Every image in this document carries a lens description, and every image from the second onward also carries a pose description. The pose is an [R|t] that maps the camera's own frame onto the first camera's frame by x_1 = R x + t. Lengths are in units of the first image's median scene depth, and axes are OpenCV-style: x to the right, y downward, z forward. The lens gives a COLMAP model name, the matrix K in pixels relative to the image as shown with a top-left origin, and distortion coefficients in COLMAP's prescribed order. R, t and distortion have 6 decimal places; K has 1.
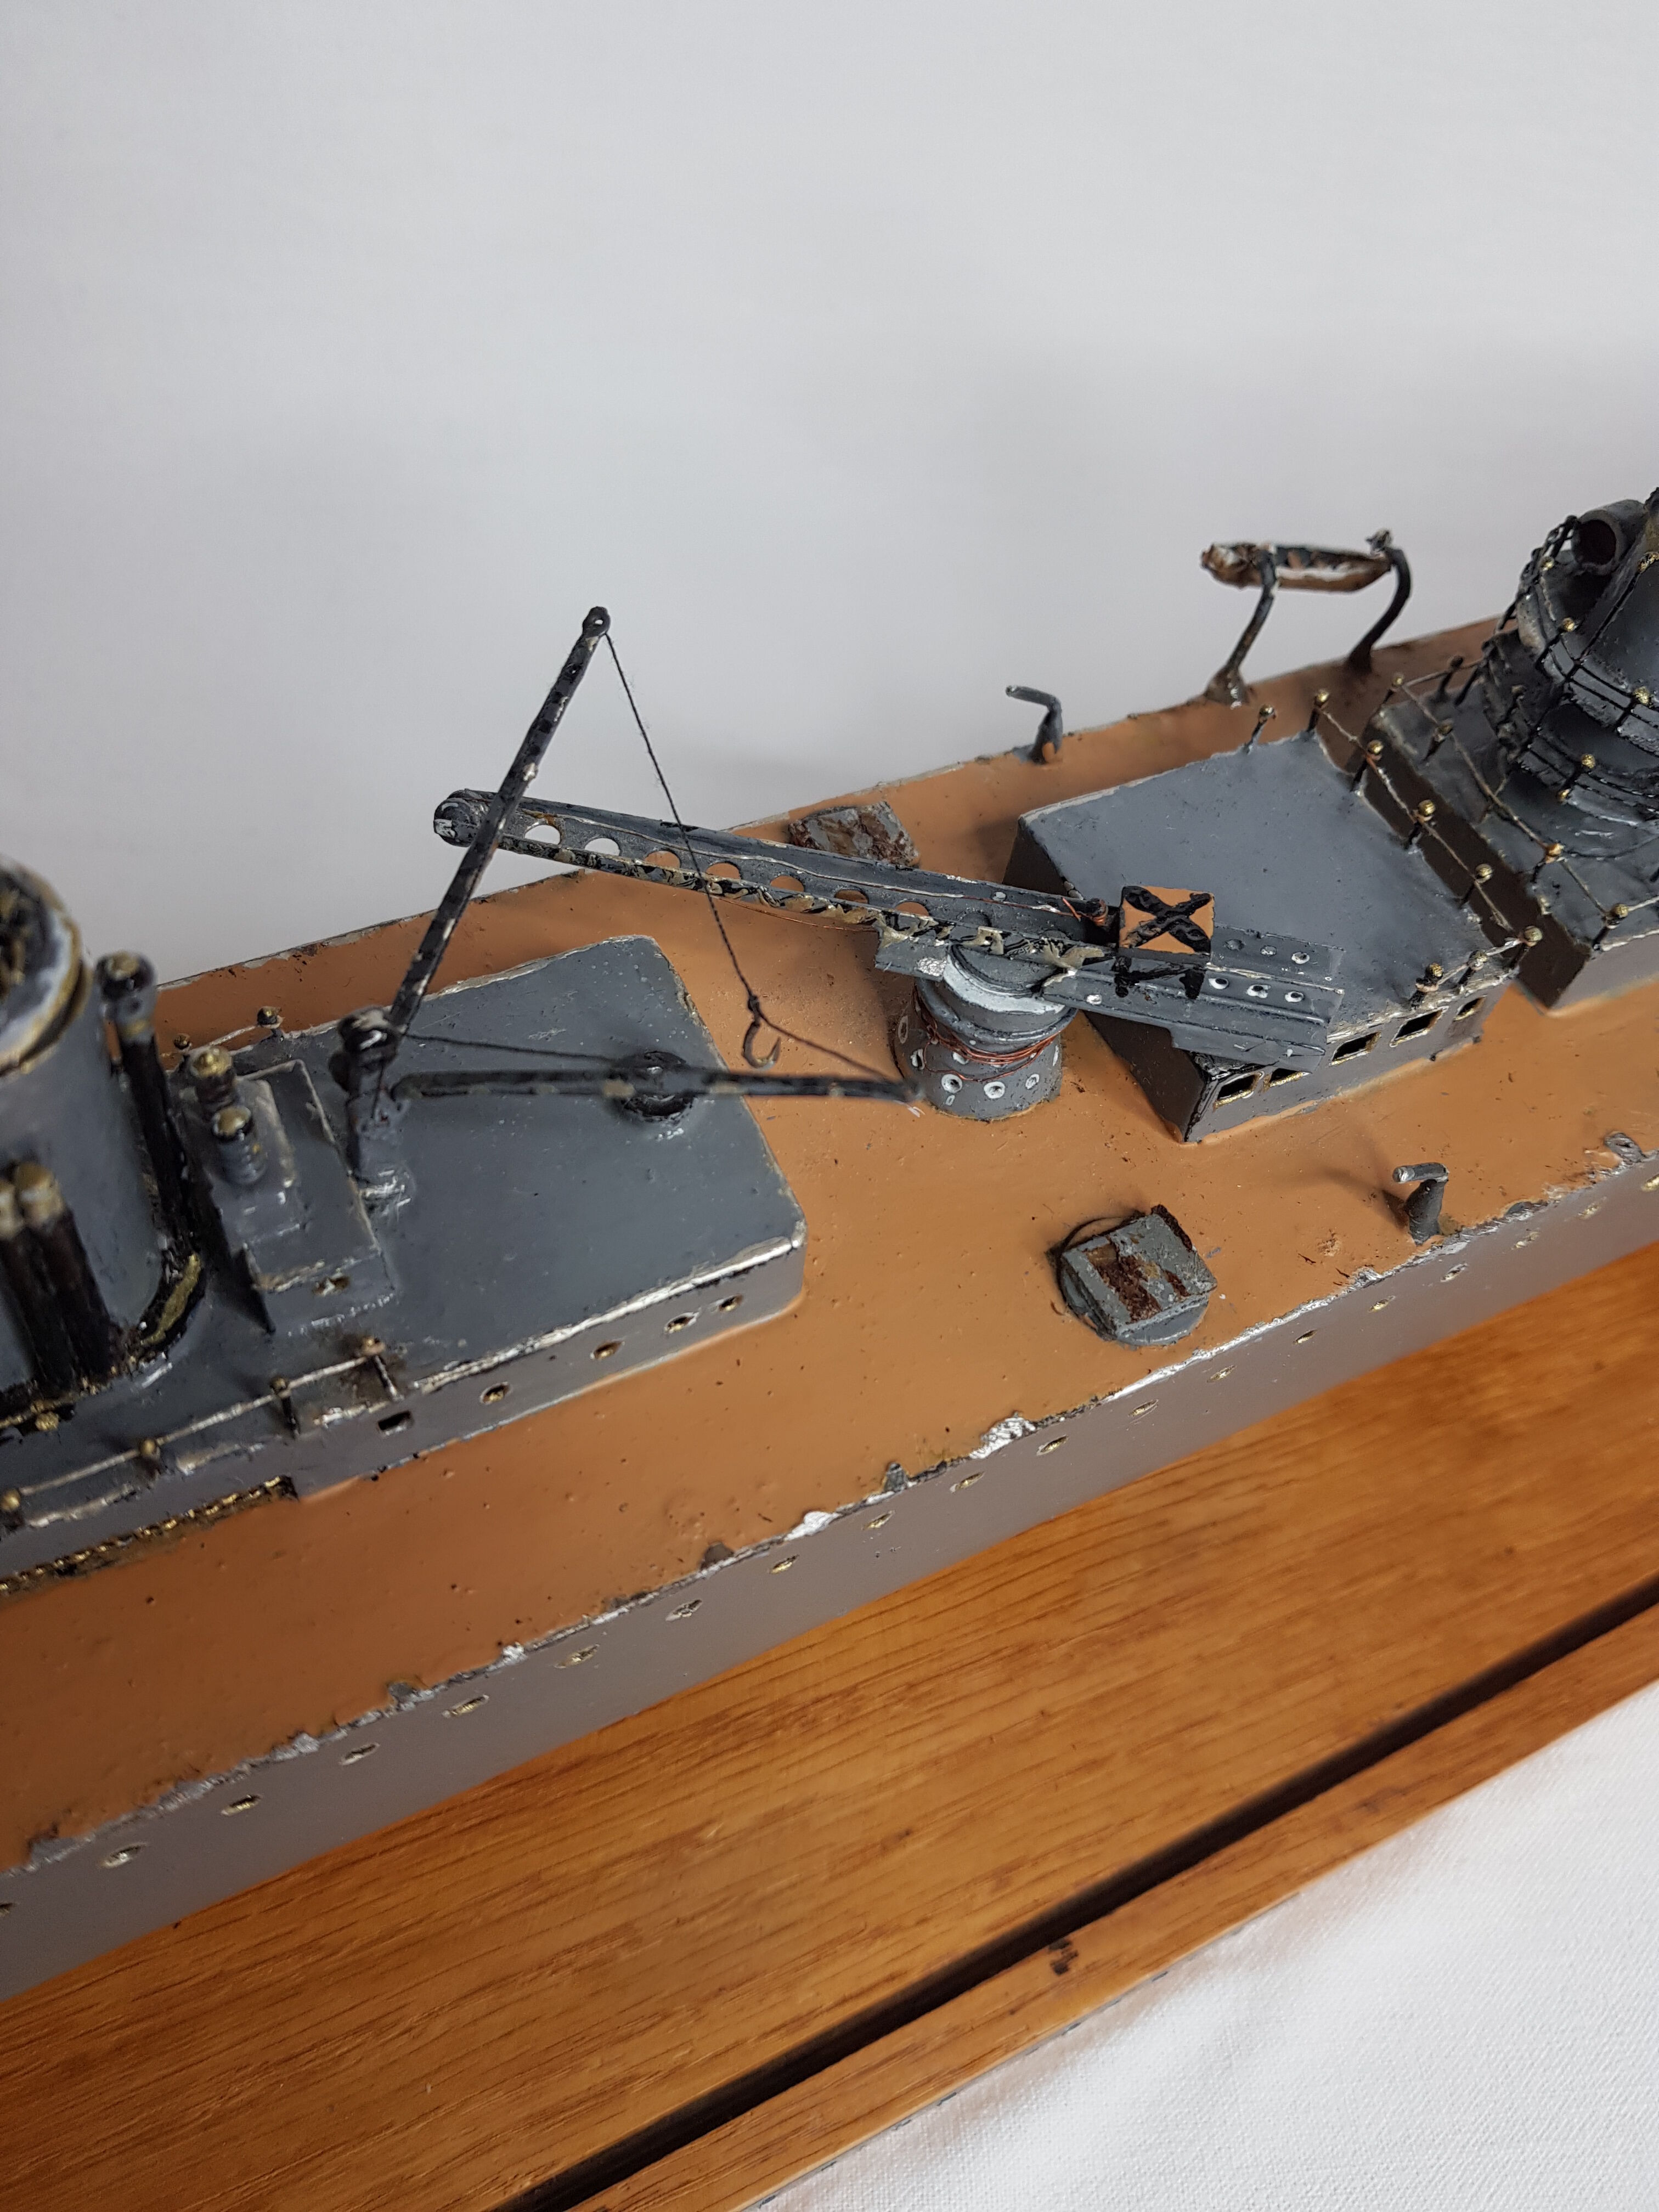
lens RADIAL K [[1716.1, 0, 829.5], [0, 1716.1, 1106.0], [0, 0, 1]] dist [0.129569, -0.229974]
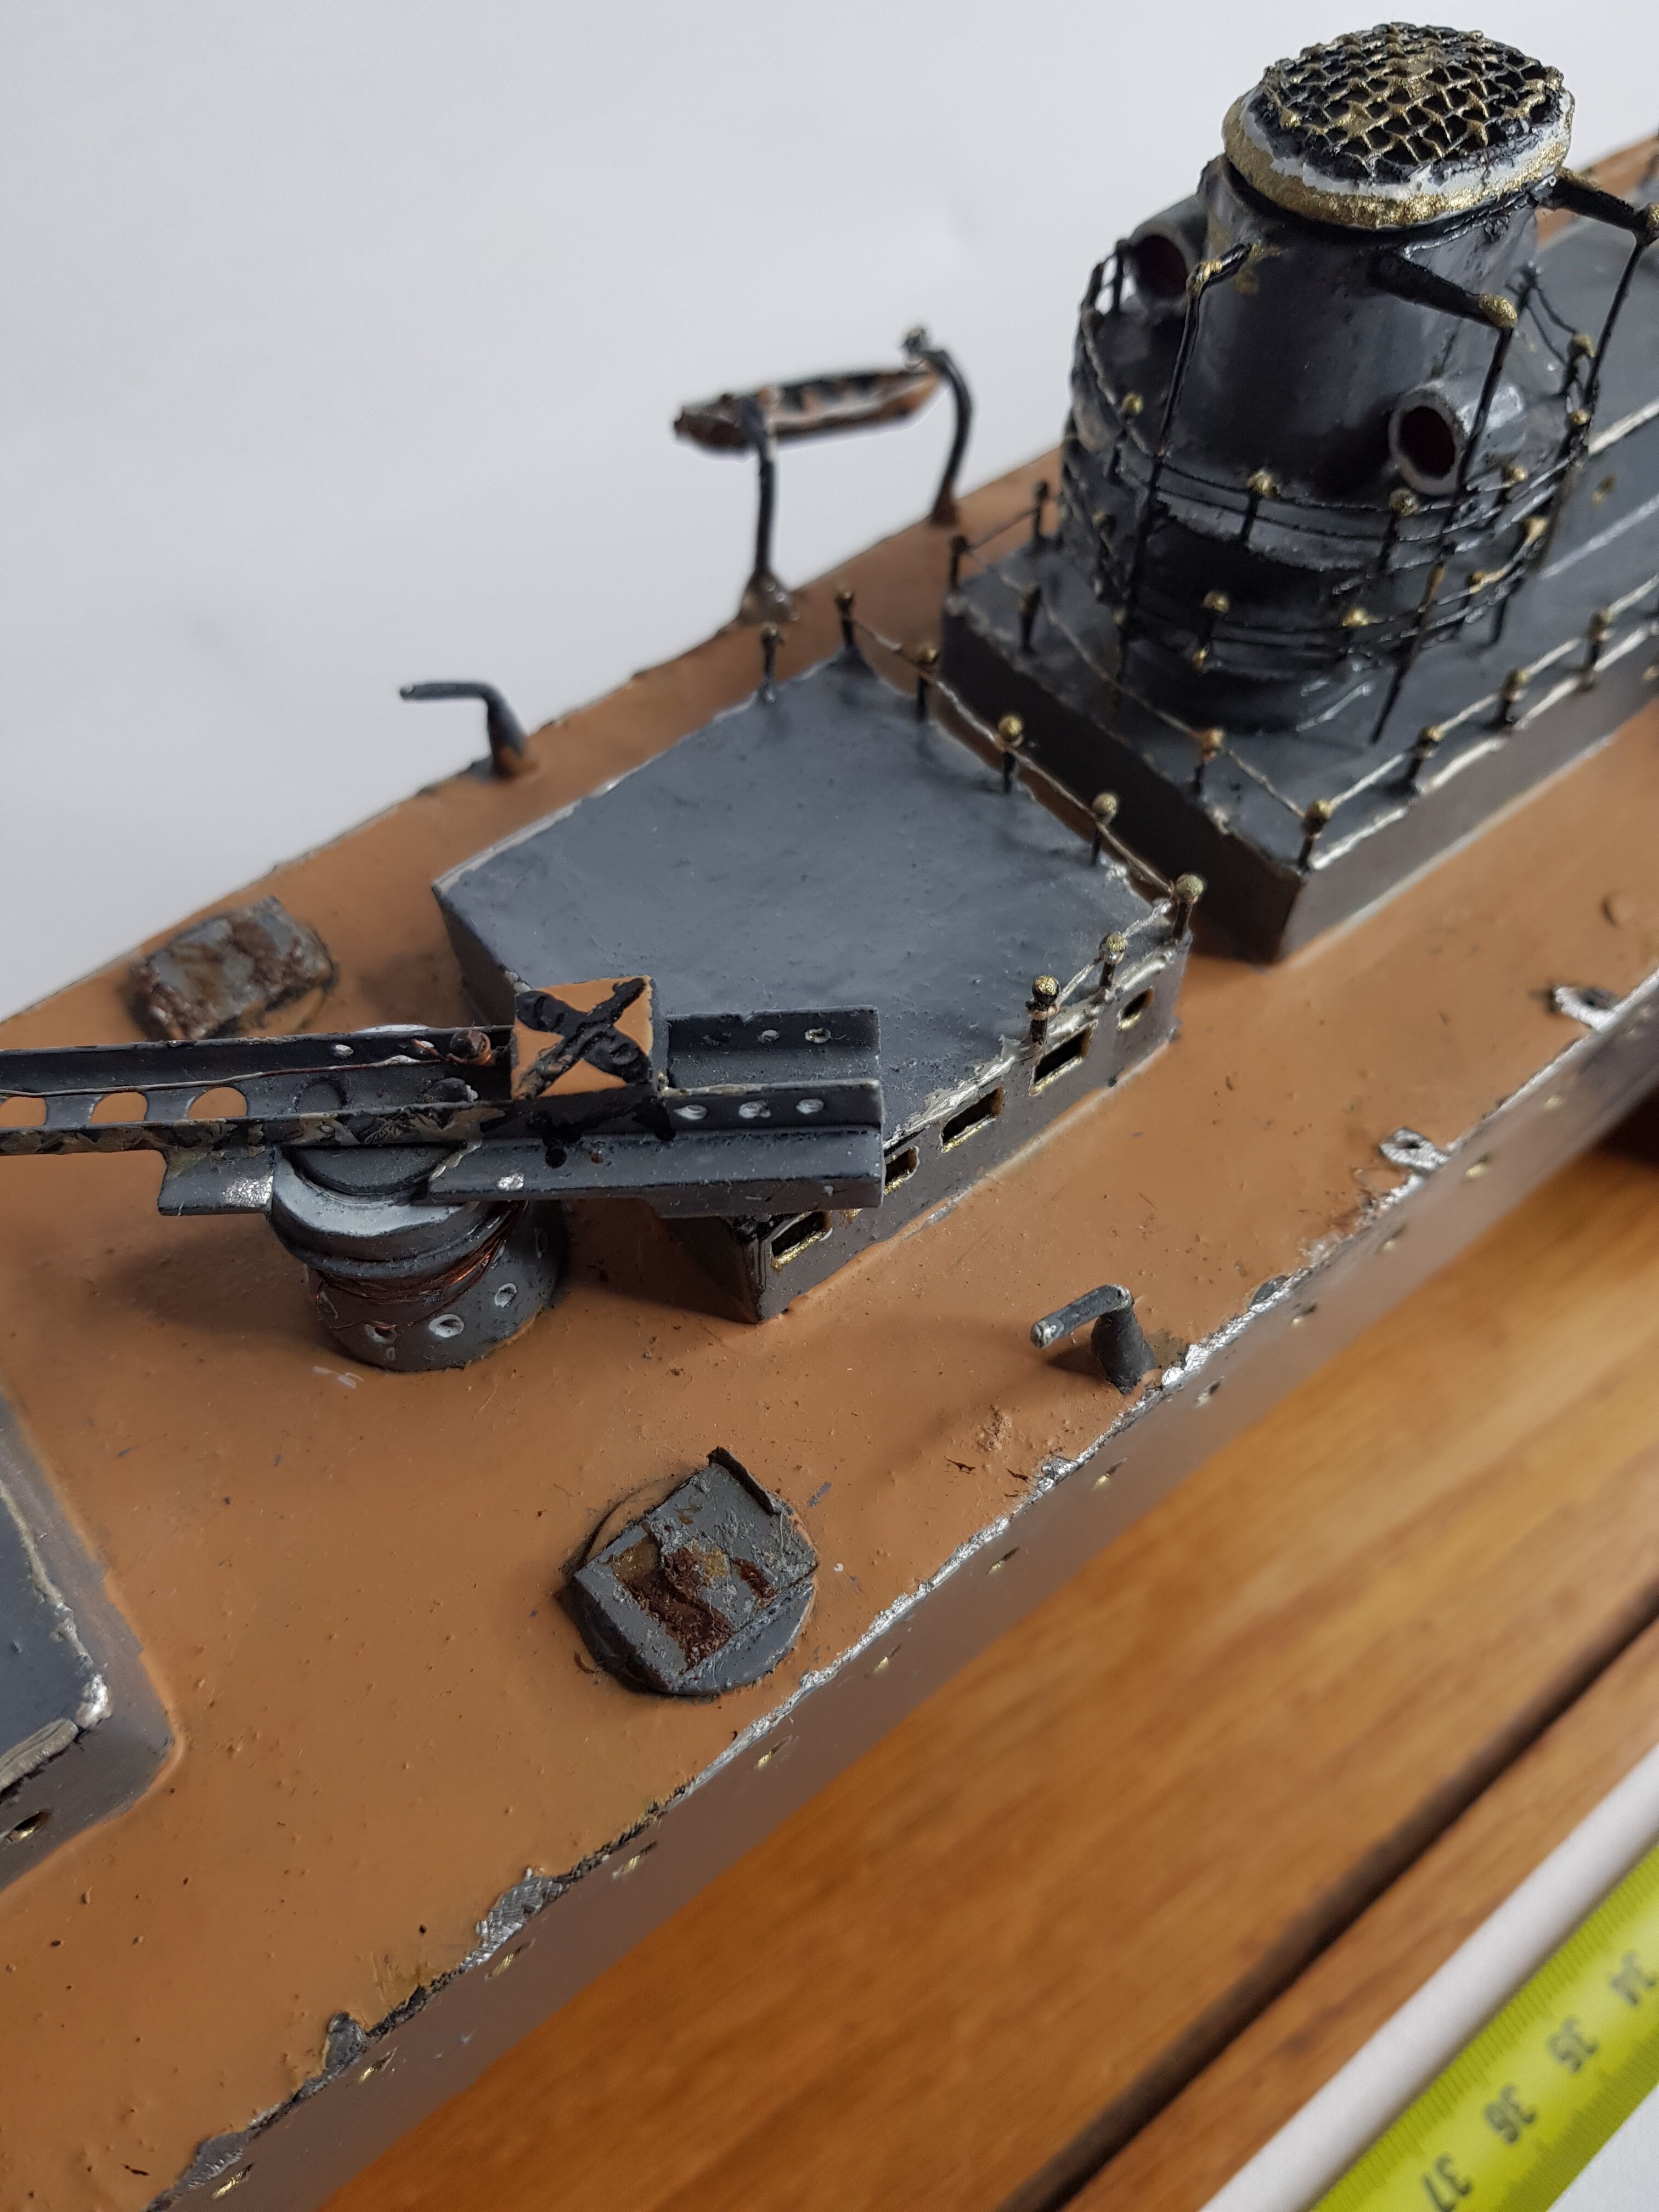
lens RADIAL K [[1716.1, 0, 829.5], [0, 1716.1, 1106.0], [0, 0, 1]] dist [0.129569, -0.229974]
pose [[0.968820, -0.247731, -0.004009, 0.258888], [0.247626, 0.967615, 0.049010, -0.085577], [-0.008263, -0.048475, 0.998790, 0.350140]]
